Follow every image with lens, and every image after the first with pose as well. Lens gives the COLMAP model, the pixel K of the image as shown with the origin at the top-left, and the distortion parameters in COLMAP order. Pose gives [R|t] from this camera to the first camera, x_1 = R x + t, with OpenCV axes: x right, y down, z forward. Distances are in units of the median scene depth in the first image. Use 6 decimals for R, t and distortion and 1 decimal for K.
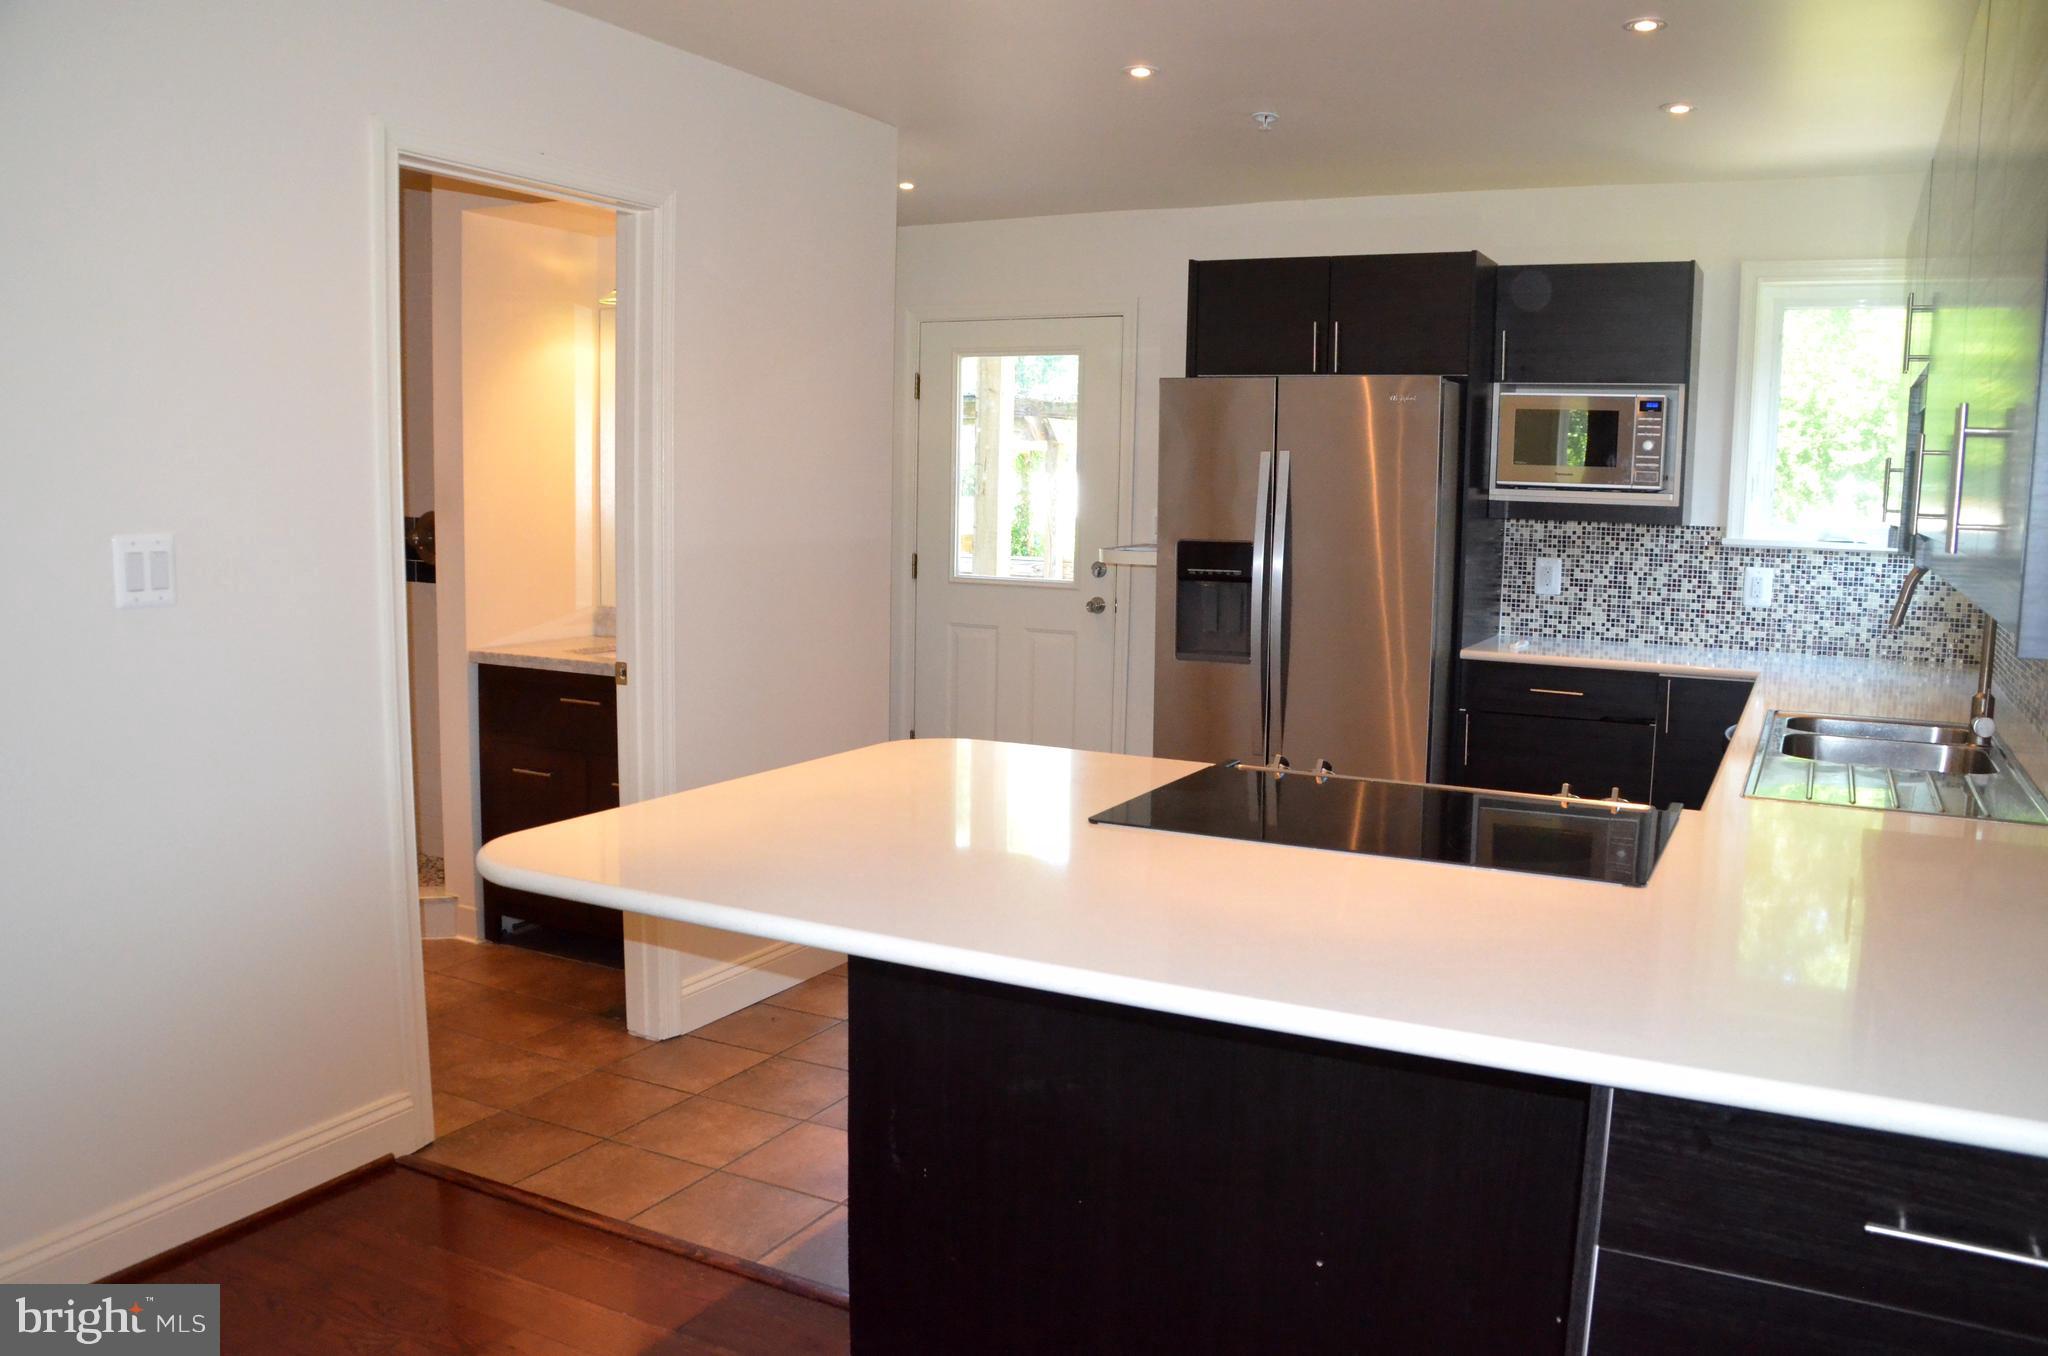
lens RADIAL K [[1589.9, 0, 1031.5], [0, 1589.9, 672.4], [0, 0, 1]] dist [-0.155143, 0.082996]
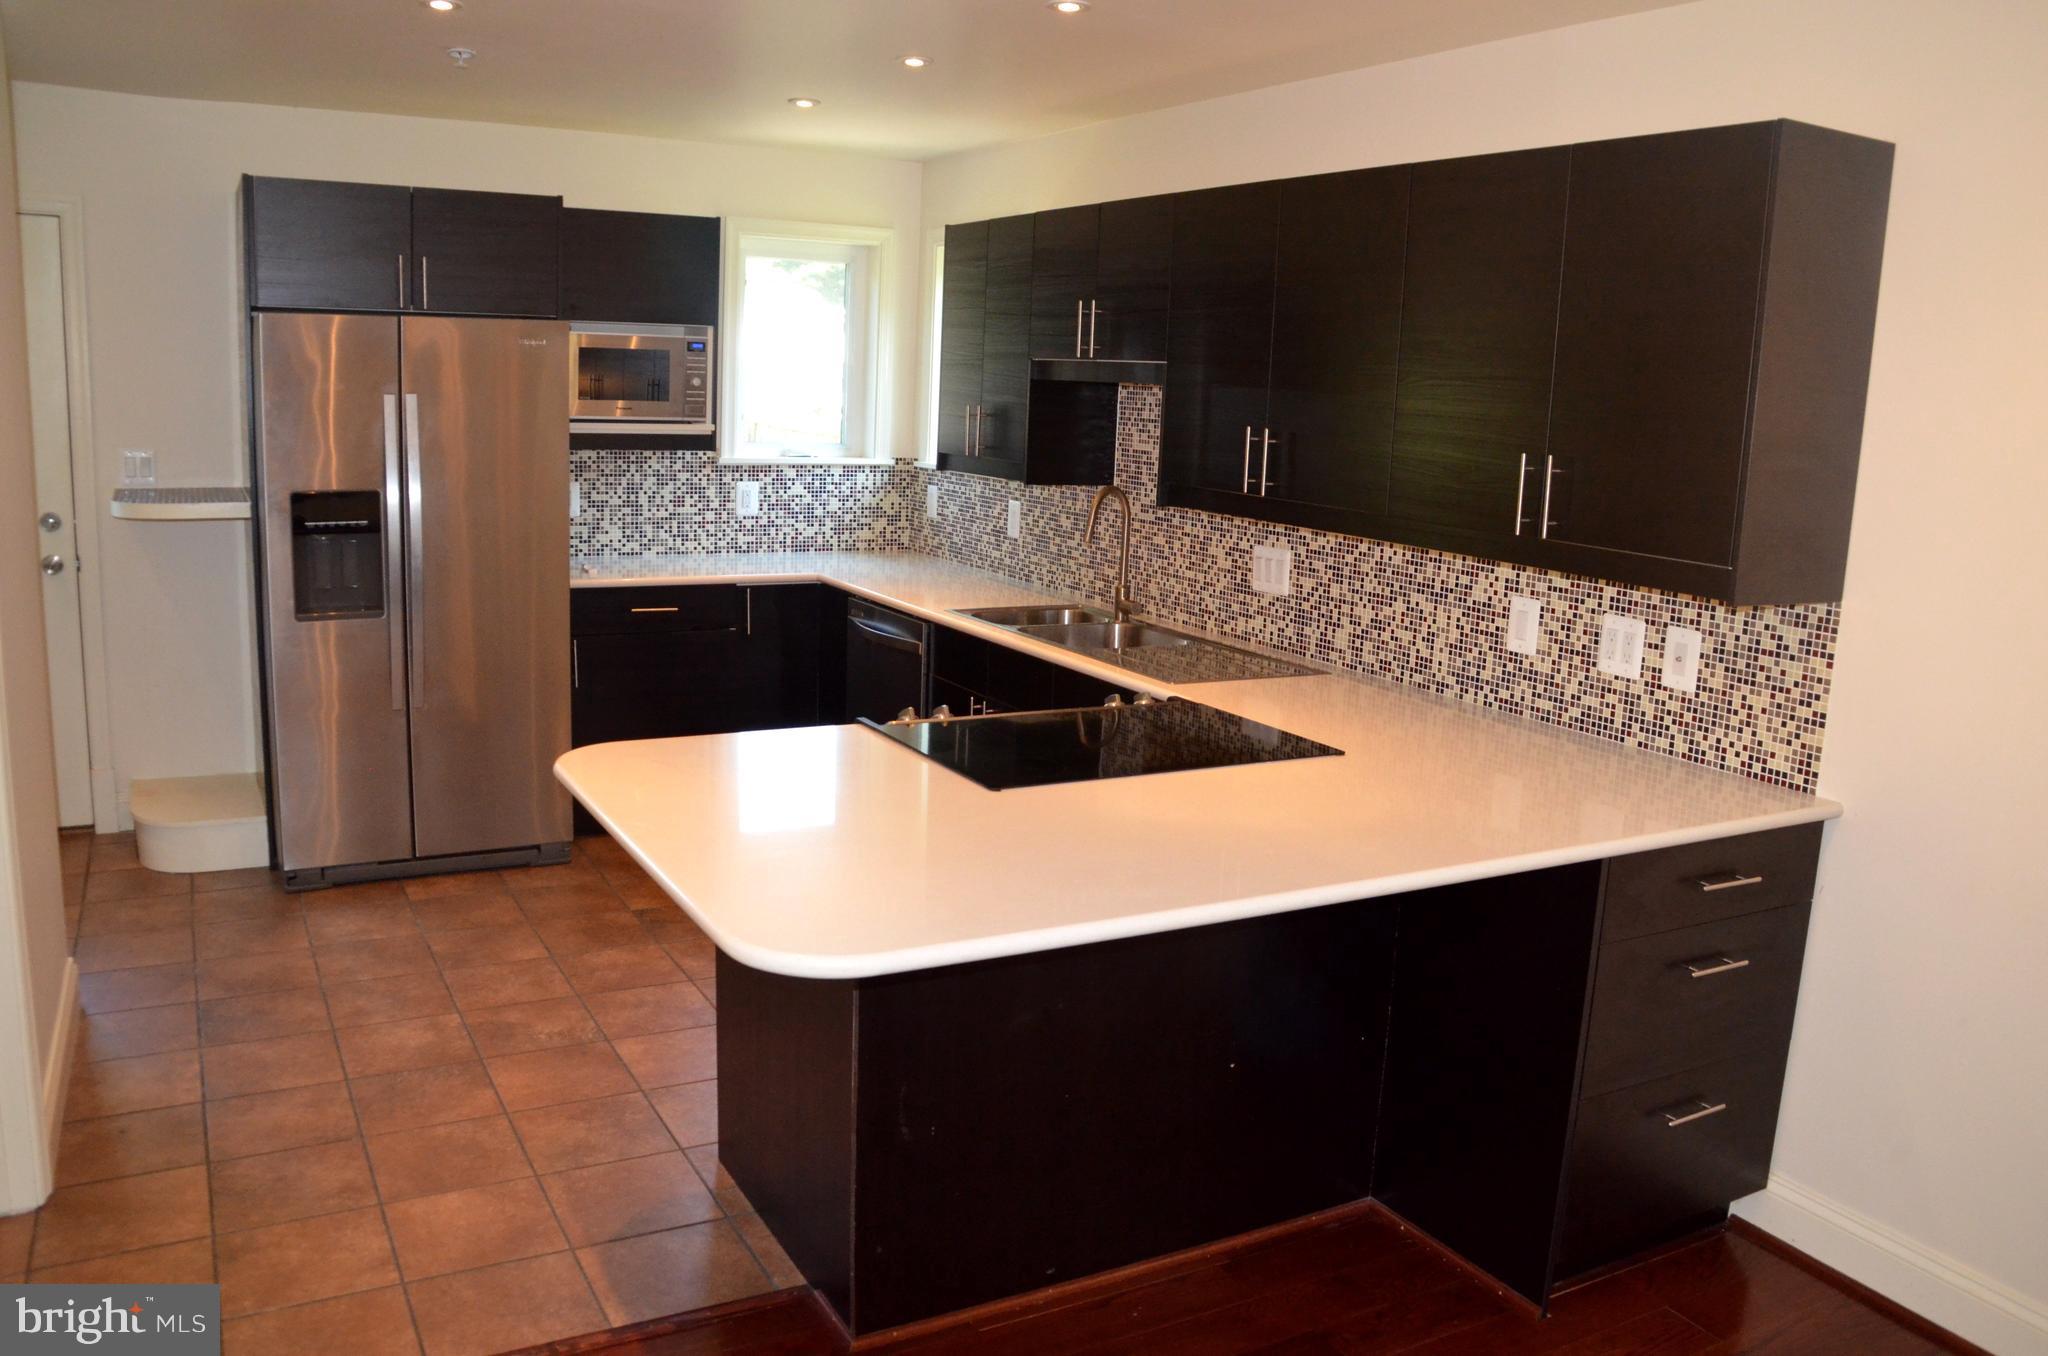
lens RADIAL K [[1589.9, 0, 1038.7], [0, 1589.9, 680.4], [0, 0, 1]] dist [-0.155143, 0.082996]
pose [[0.552508, -0.150914, 0.819731, -0.410128], [0.071218, 0.988423, 0.133969, -0.064119], [-0.830459, -0.015640, 0.556860, 0.149389]]
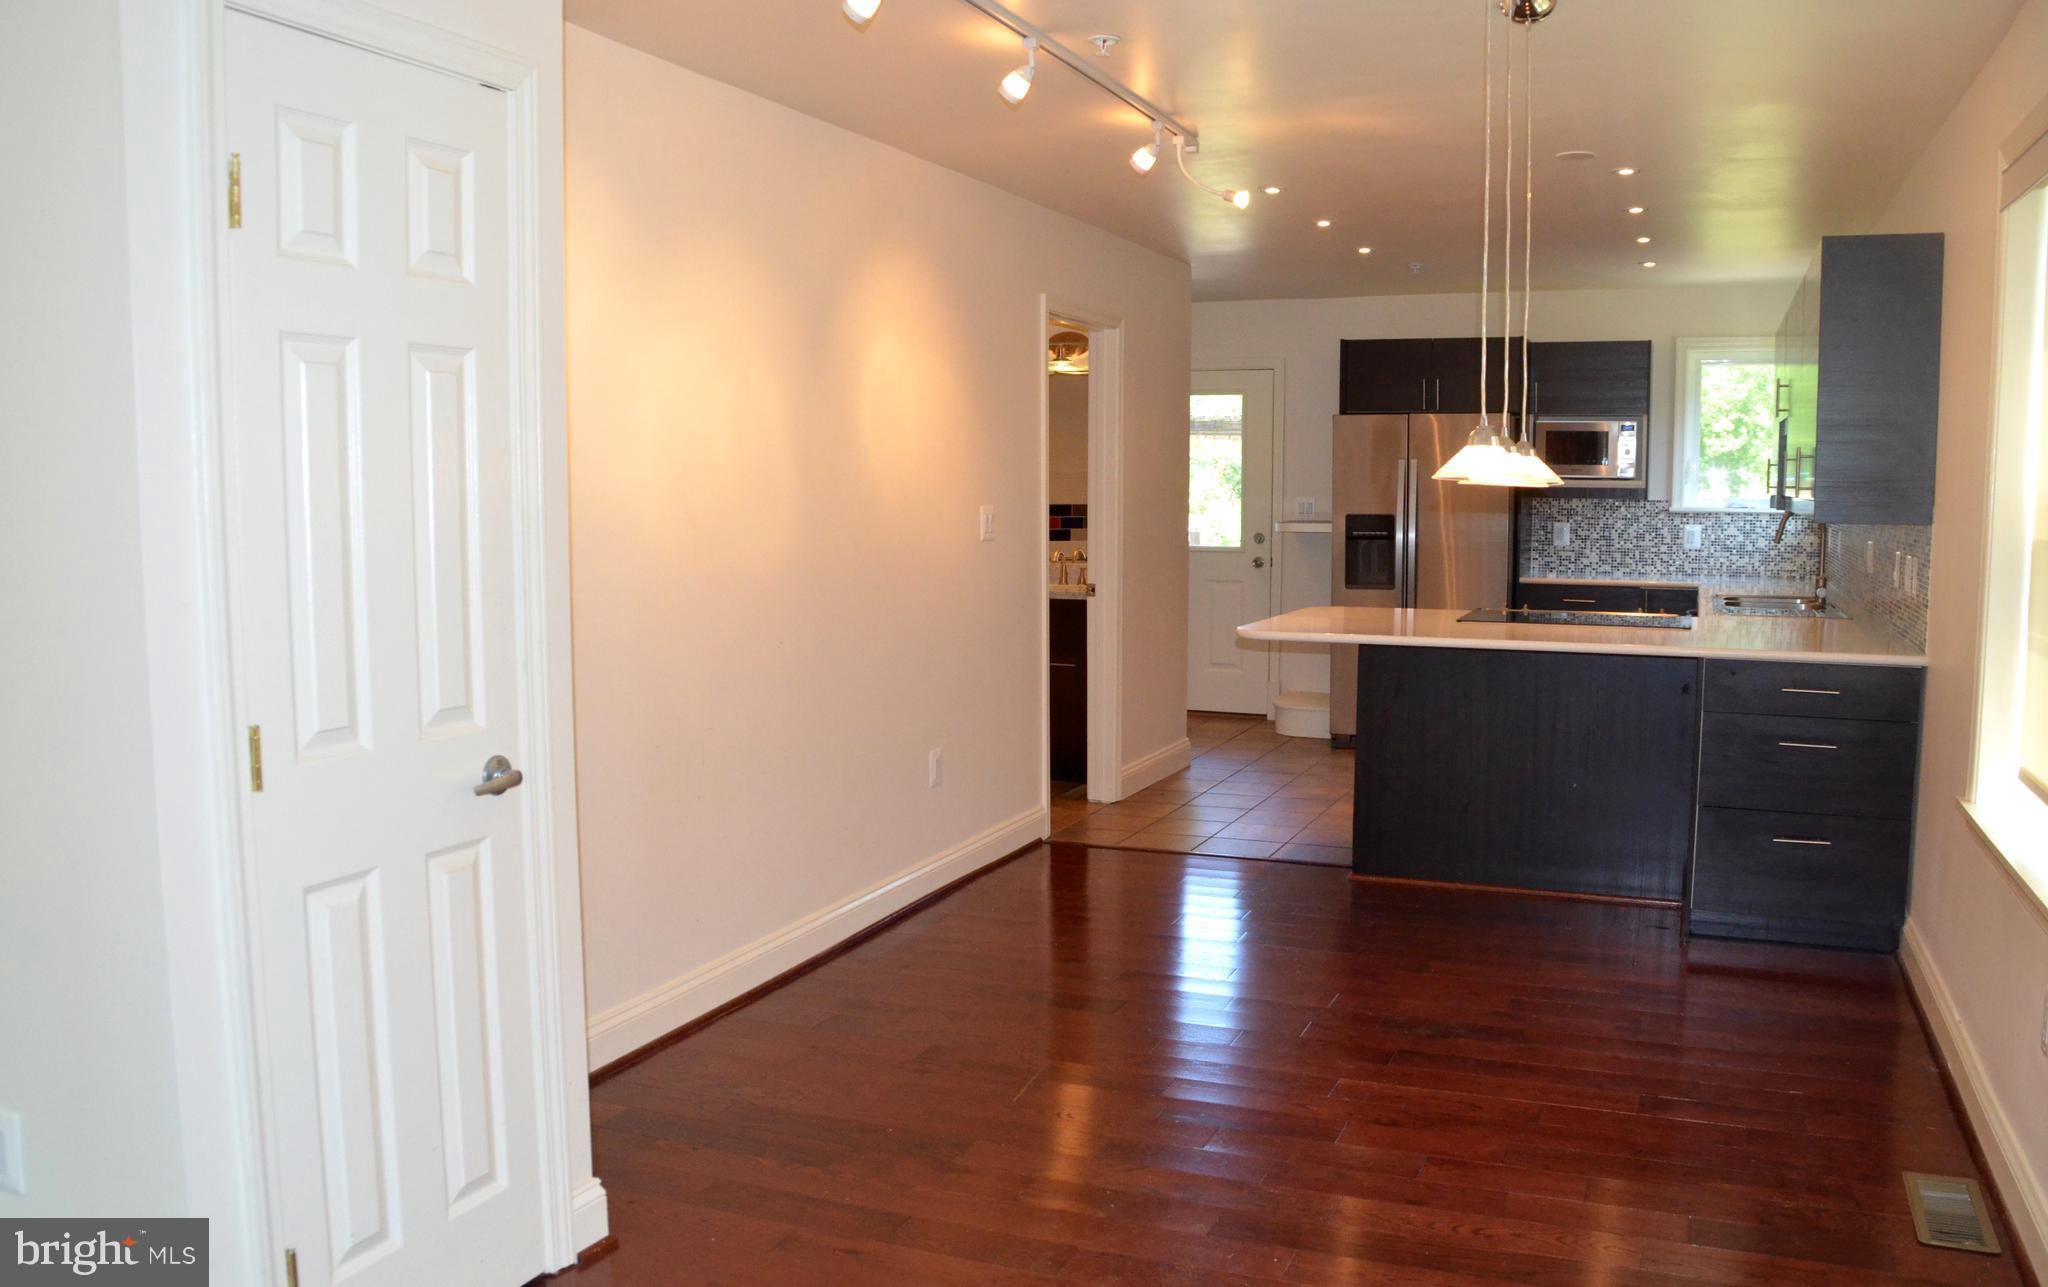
lens RADIAL K [[1643.3, 0, 1028.9], [0, 1643.3, 645.9], [0, 0, 1]] dist [-0.131274, 0.010477]
pose [[0.996331, -0.026445, 0.081398, -0.369706], [0.028153, 0.999405, -0.019905, 0.074444], [-0.080823, 0.022123, 0.996483, -0.634946]]
